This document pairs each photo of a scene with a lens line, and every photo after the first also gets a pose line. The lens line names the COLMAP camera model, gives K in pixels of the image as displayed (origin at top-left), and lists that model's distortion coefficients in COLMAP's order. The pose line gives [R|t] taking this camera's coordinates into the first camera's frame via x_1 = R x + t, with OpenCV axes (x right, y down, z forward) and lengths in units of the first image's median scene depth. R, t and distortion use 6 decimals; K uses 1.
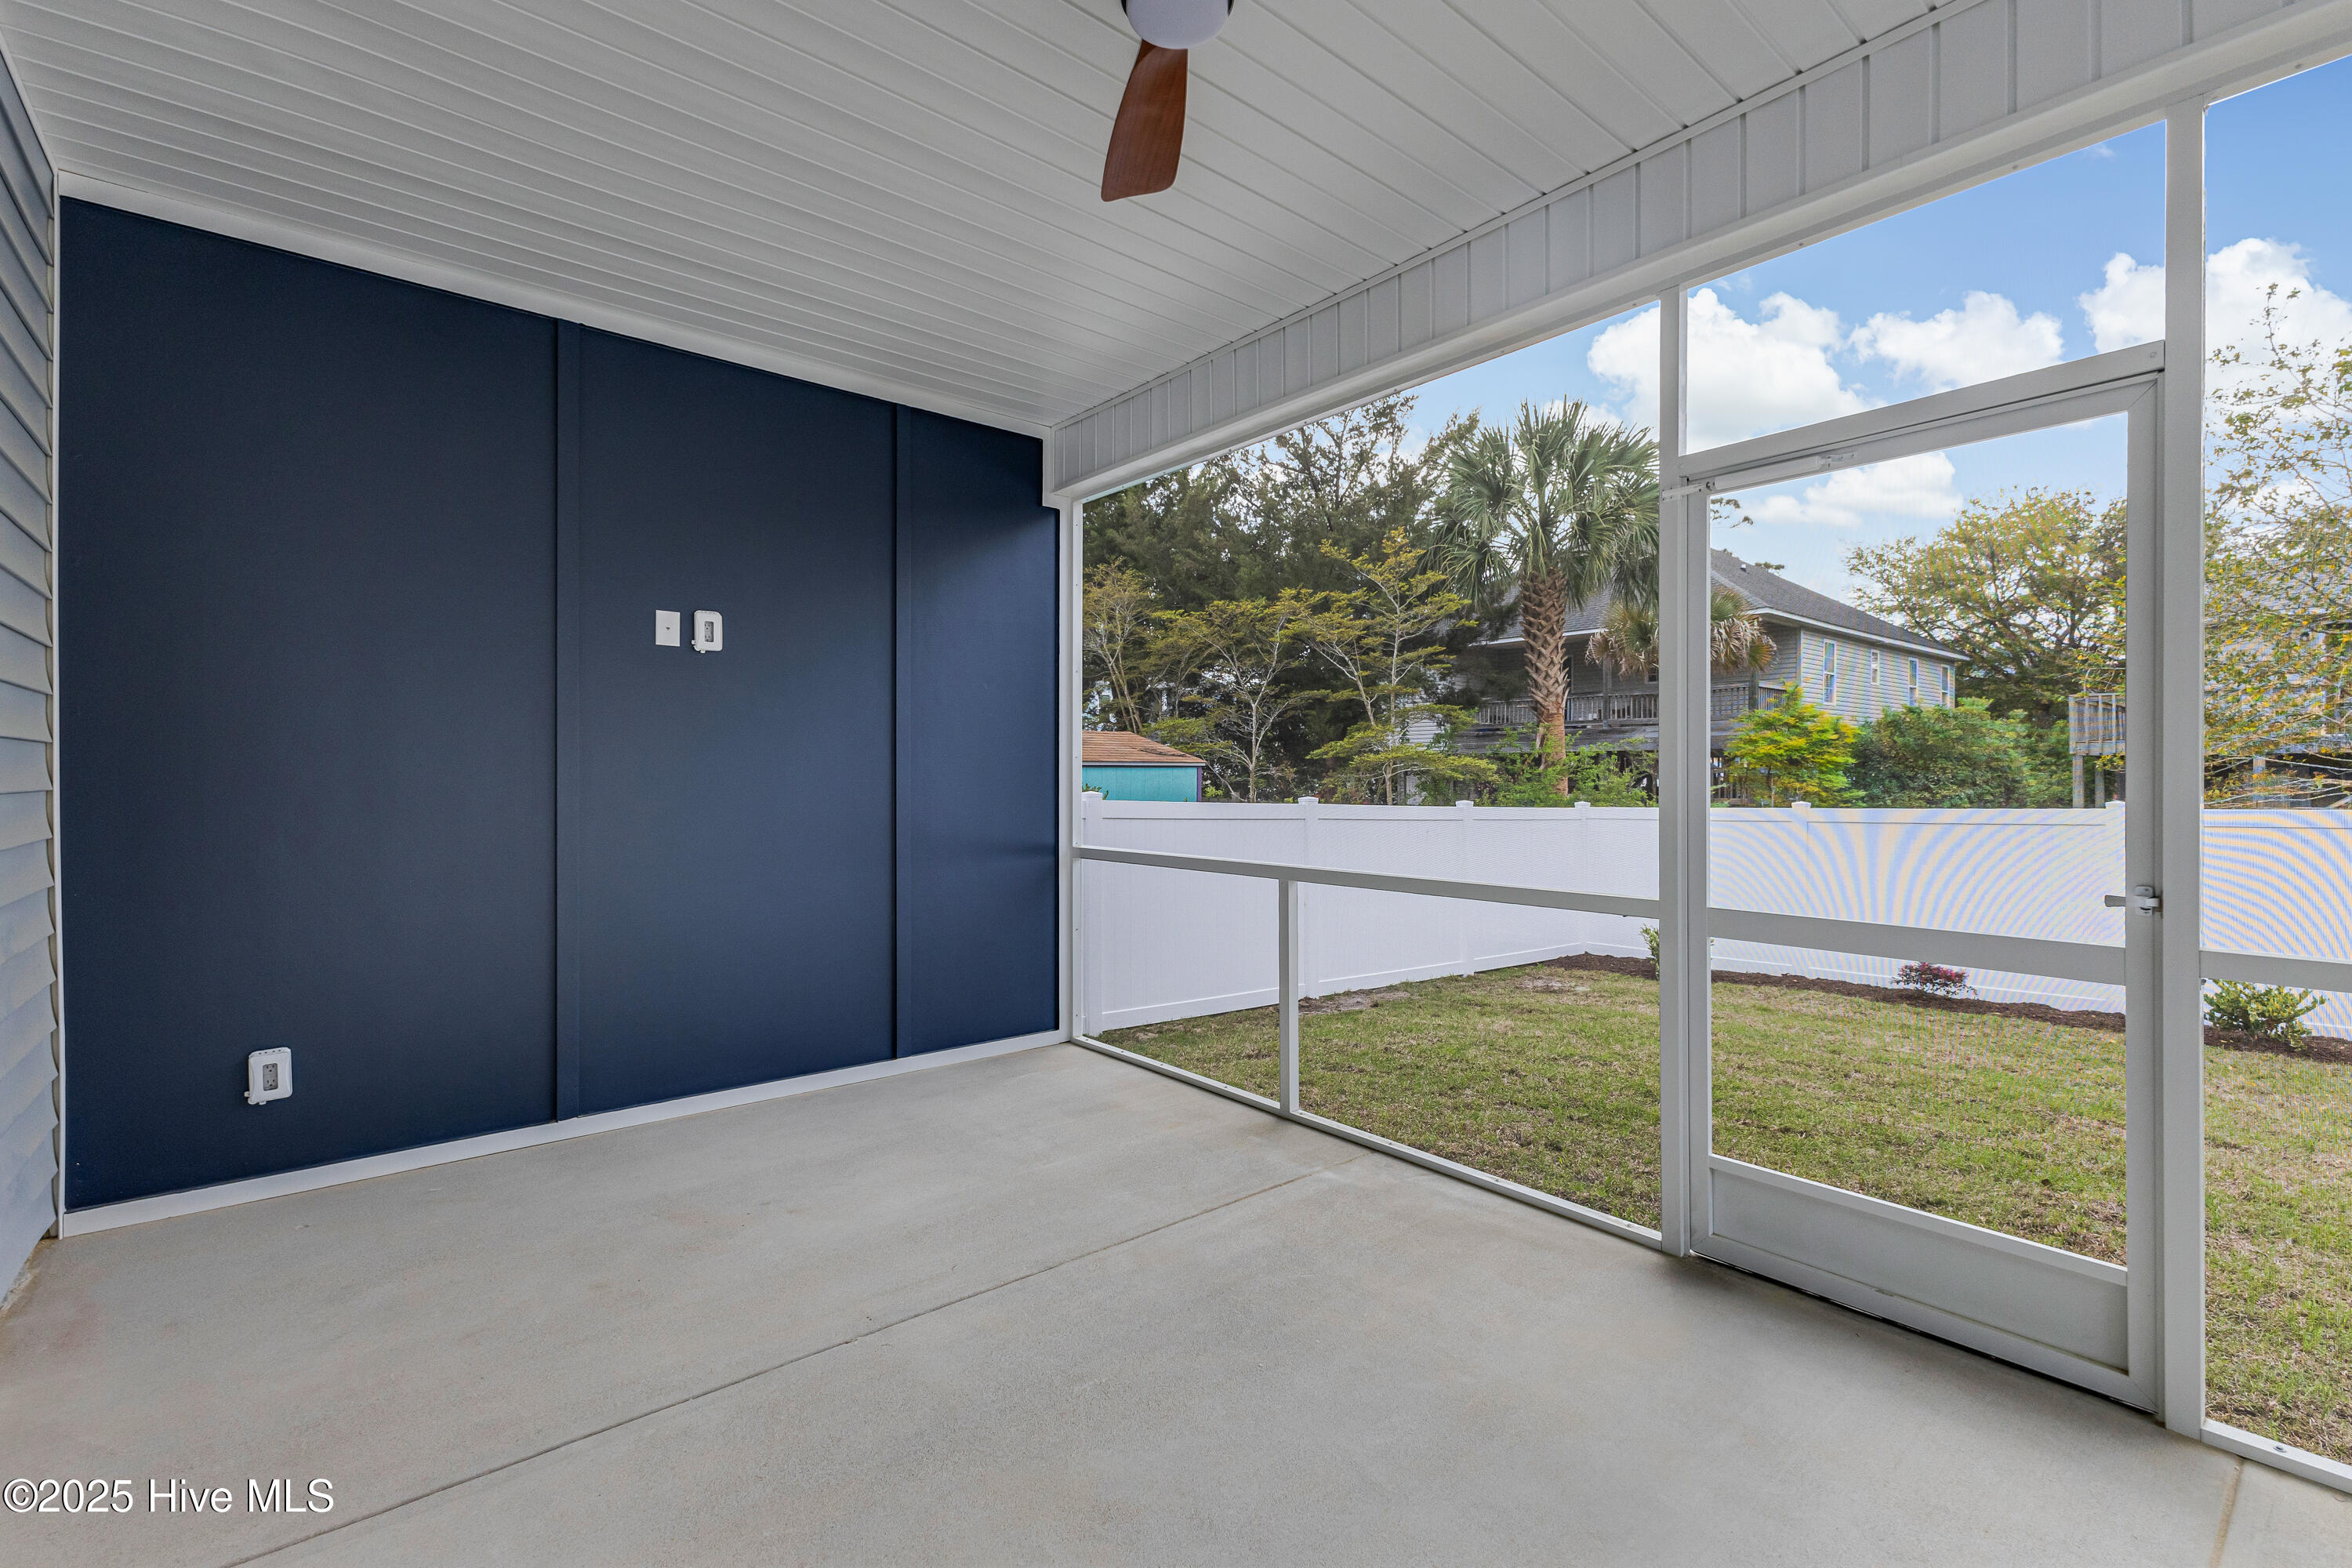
lens RADIAL K [[1009.6, 0, 1170.8], [0, 1009.6, 768.6], [0, 0, 1]] dist [0.001457, -0.005754]
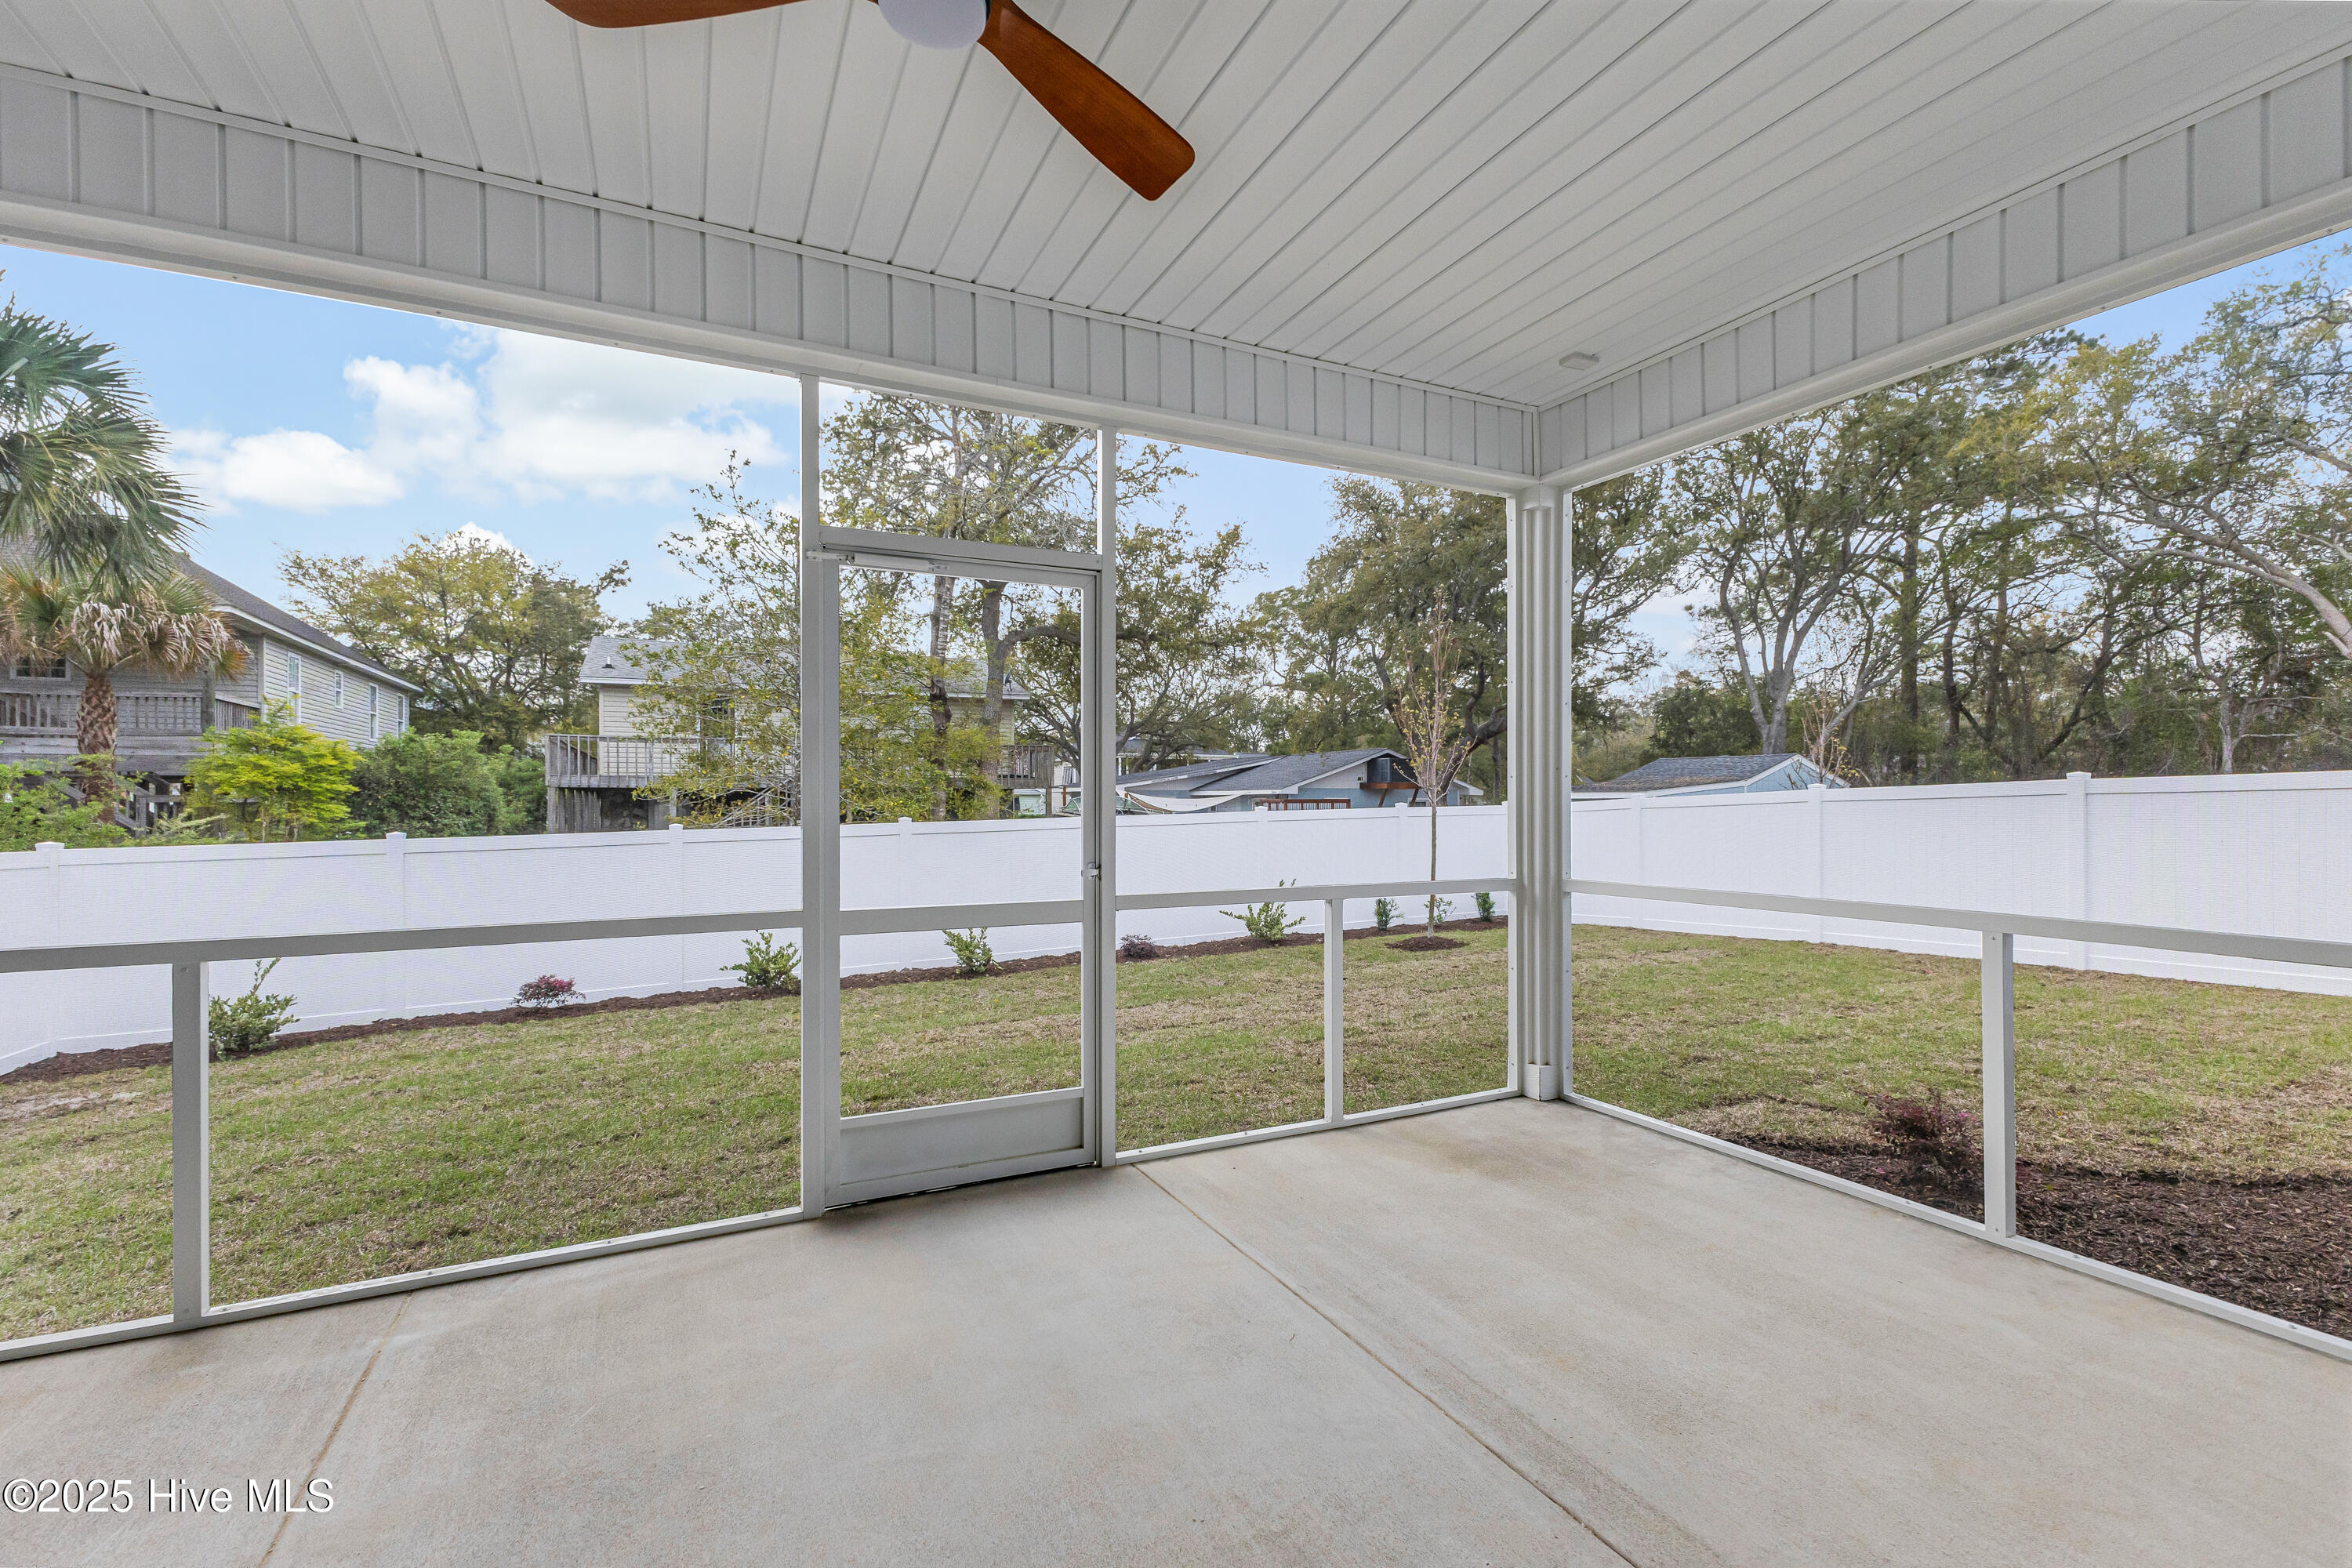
lens RADIAL K [[1019.8, 0, 1176.0], [0, 1019.8, 784.0], [0, 0, 1]] dist [-0.000002, -0.000330]
pose [[0.235324, 0.015034, 0.971801, -0.151105], [-0.001229, 0.999884, -0.015171, 0.002021], [-0.971916, 0.002376, 0.235315, 0.092473]]
